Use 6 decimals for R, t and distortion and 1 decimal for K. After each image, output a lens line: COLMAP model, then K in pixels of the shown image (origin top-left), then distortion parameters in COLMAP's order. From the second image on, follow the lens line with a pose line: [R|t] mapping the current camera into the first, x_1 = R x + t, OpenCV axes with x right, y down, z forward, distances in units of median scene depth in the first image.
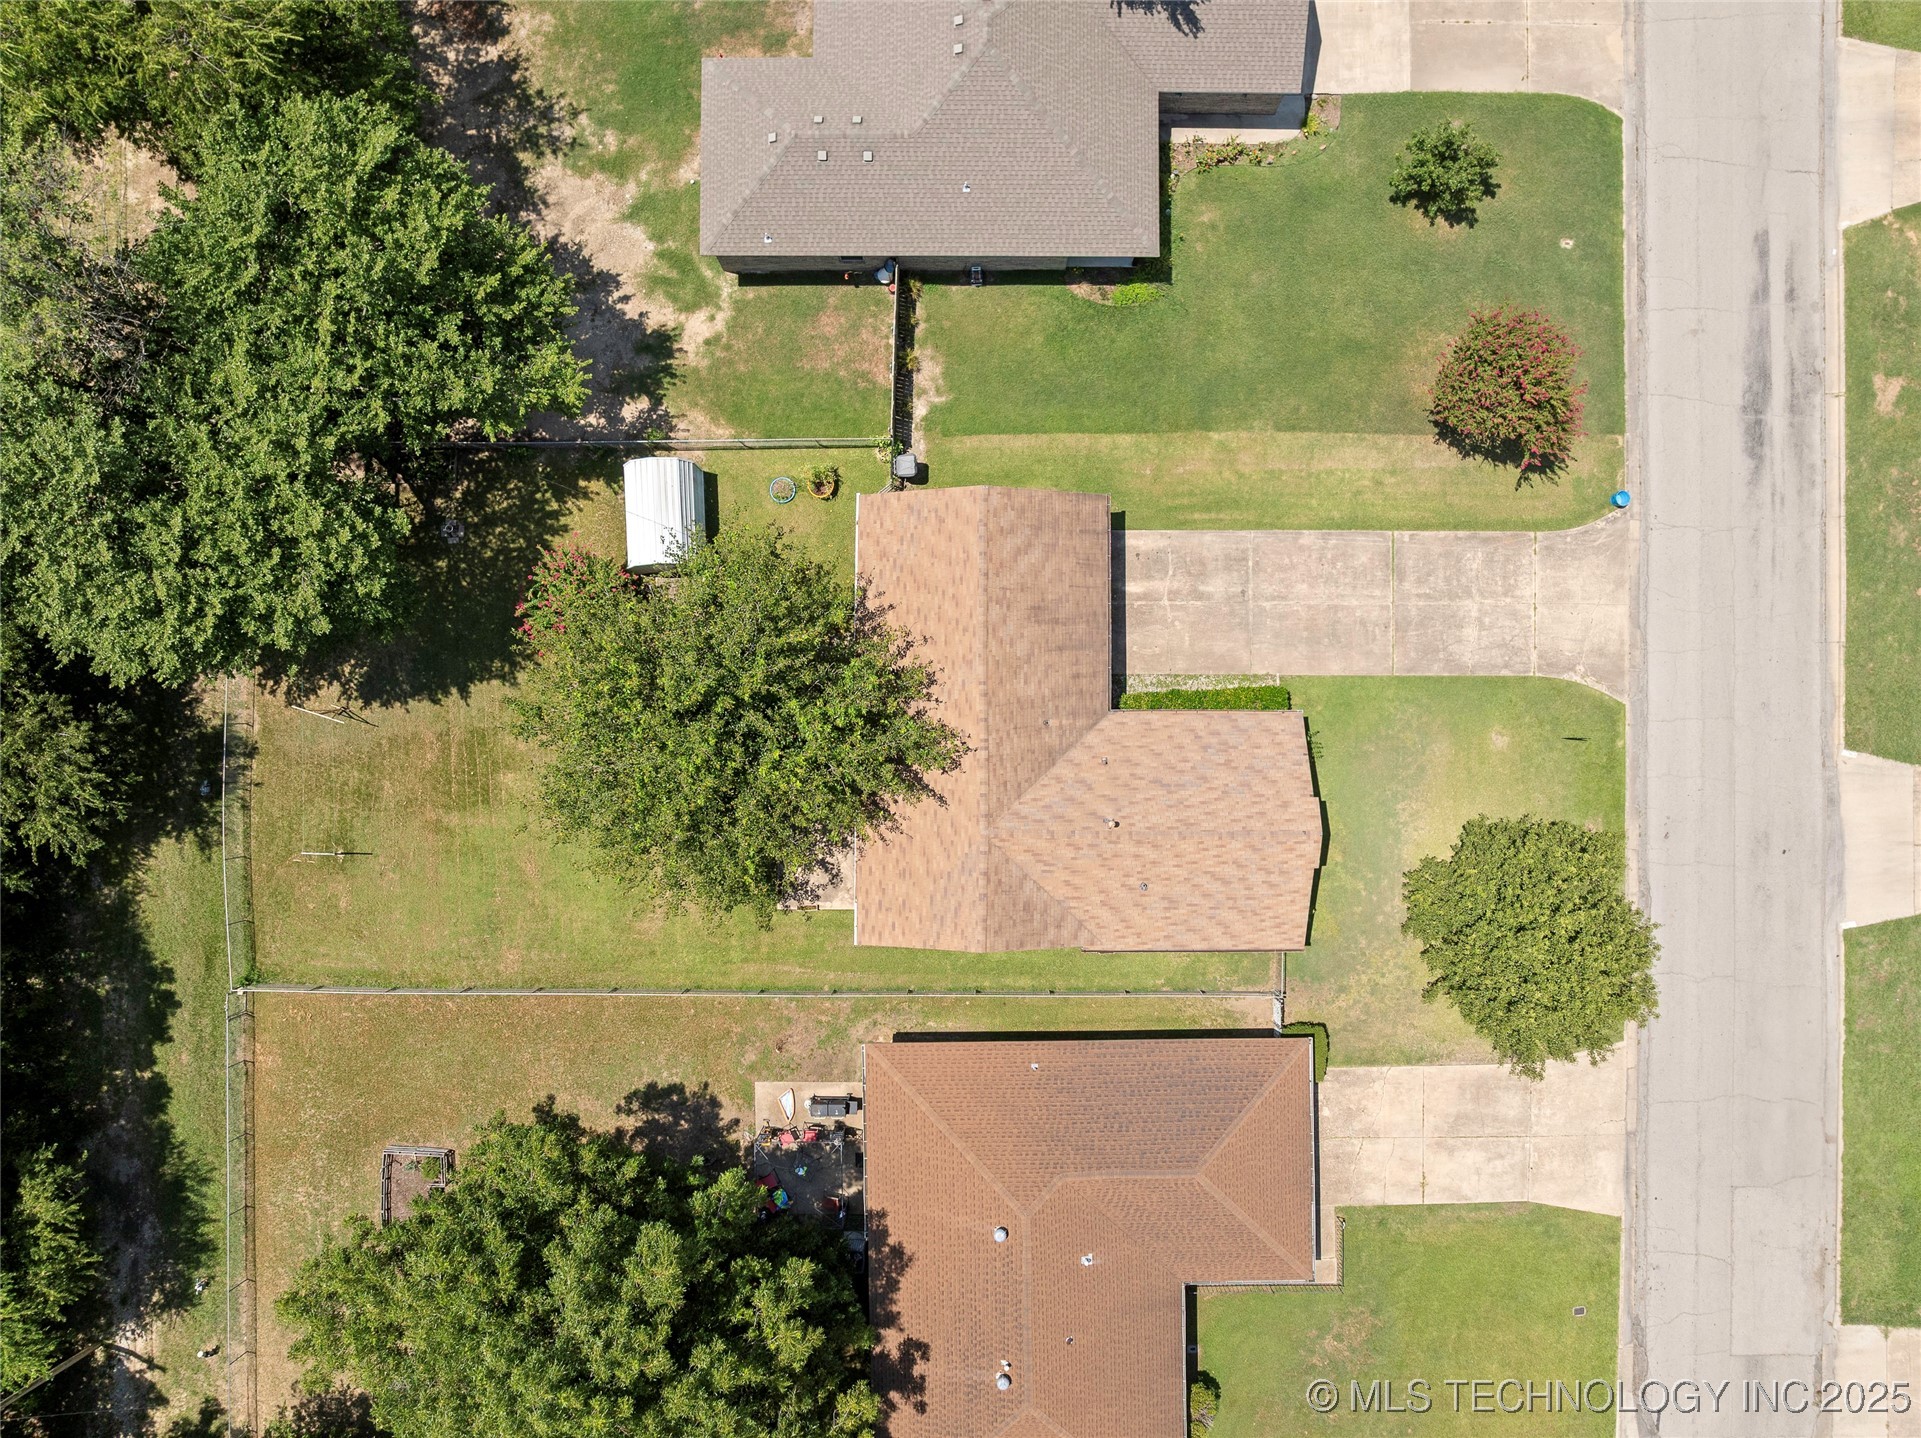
lens RADIAL K [[1349.4, 0, 960.5], [0, 1349.4, 719.0], [0, 0, 1]] dist [-0.035789, -0.000413]
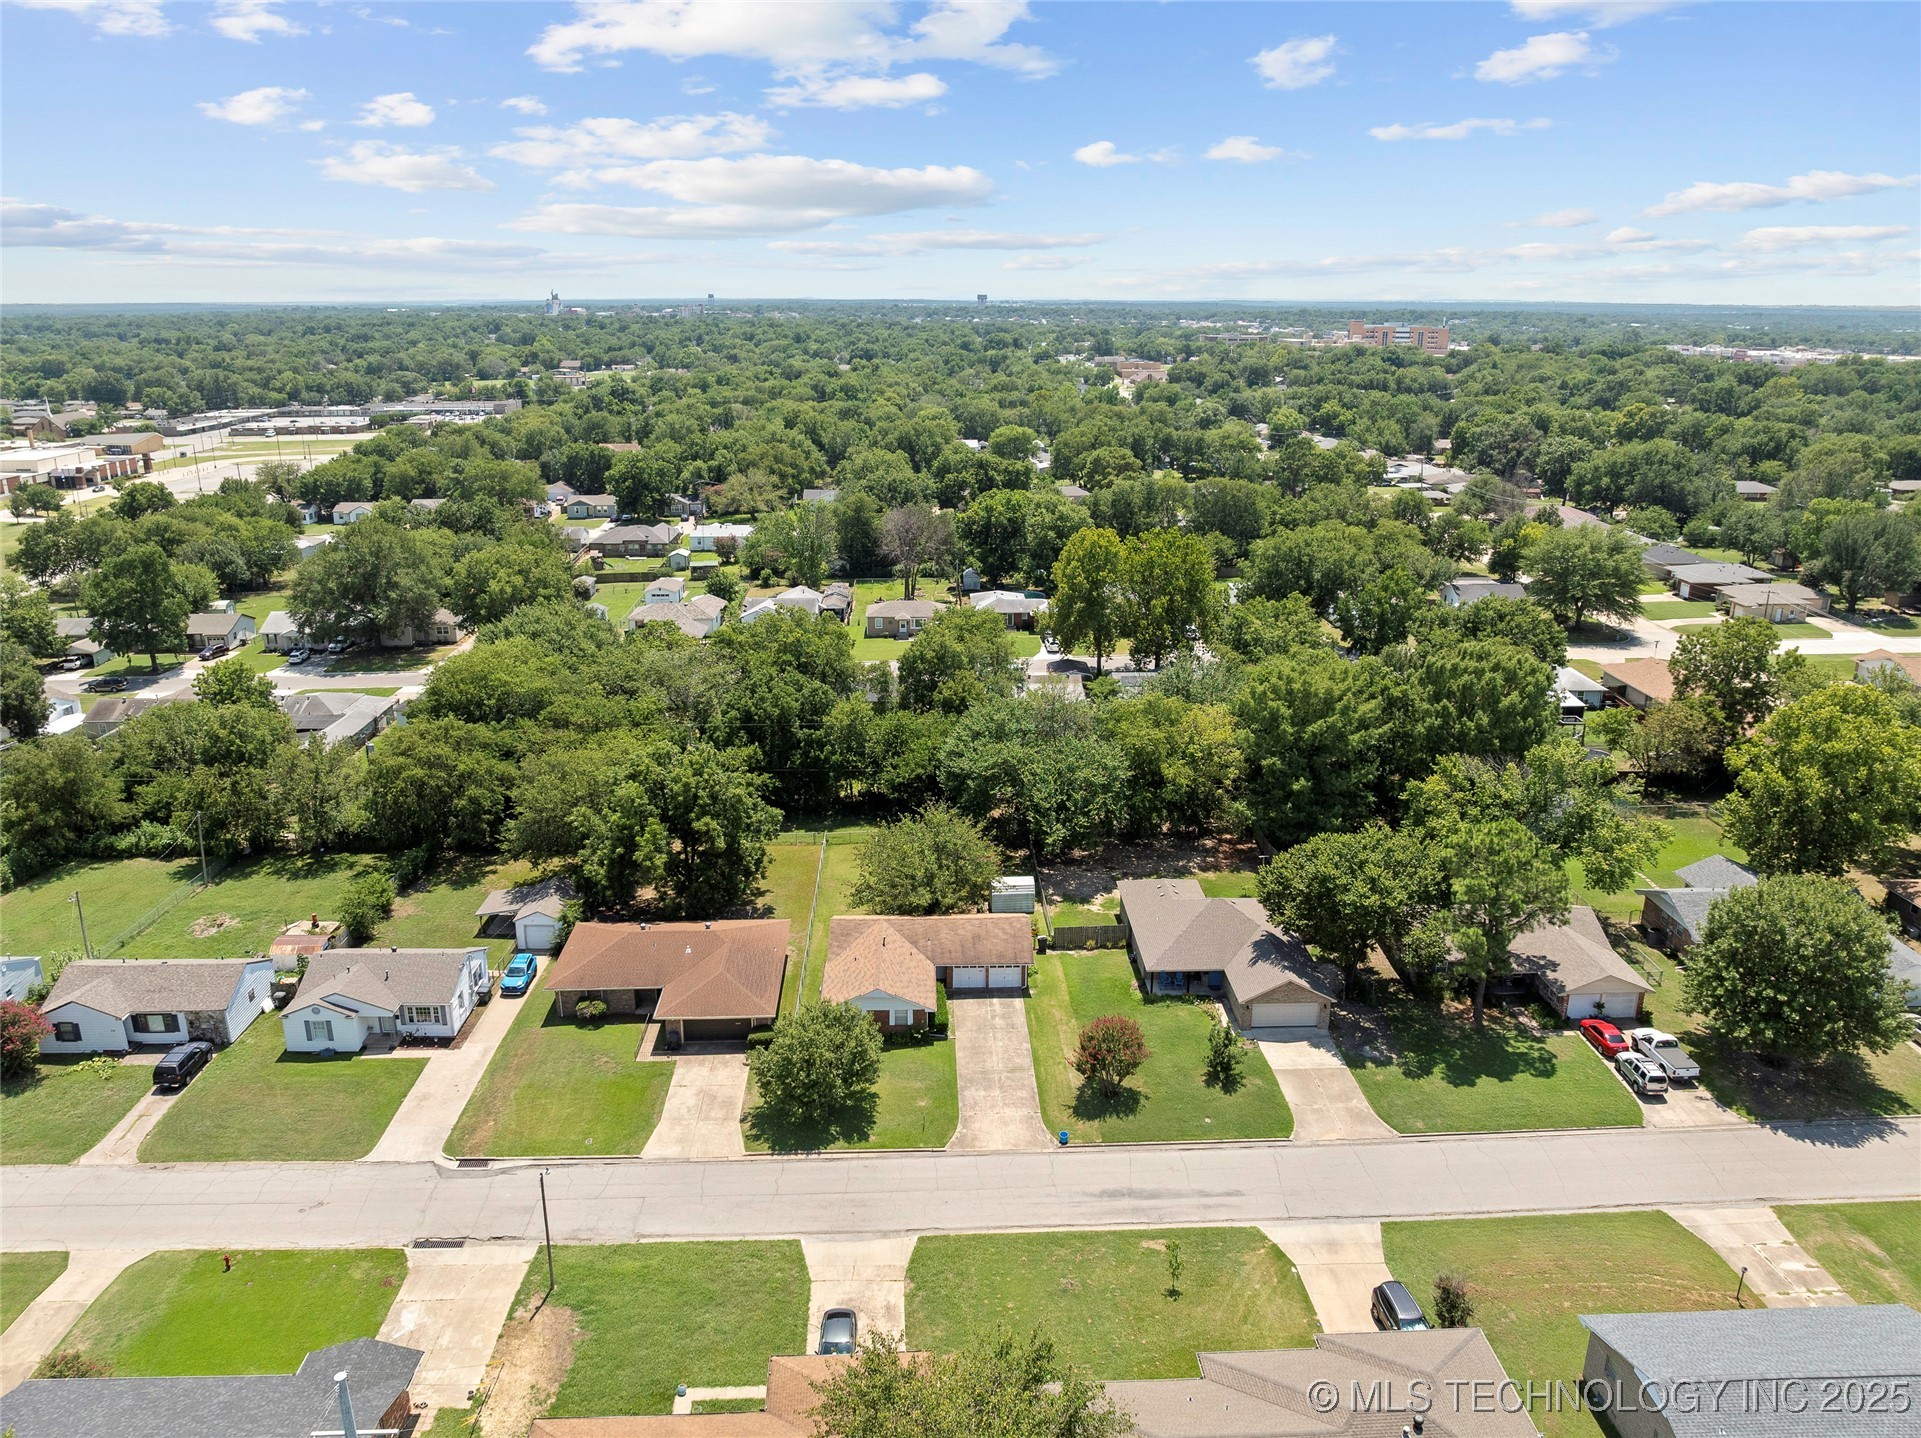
lens RADIAL K [[1349.4, 0, 960.5], [0, 1349.4, 719.0], [0, 0, 1]] dist [-0.035789, -0.000413]
pose [[0.032018, 0.293261, -0.955496, 1.983731], [-0.999184, 0.032926, -0.023376, -0.008829], [0.024605, 0.955465, 0.294076, -0.029919]]
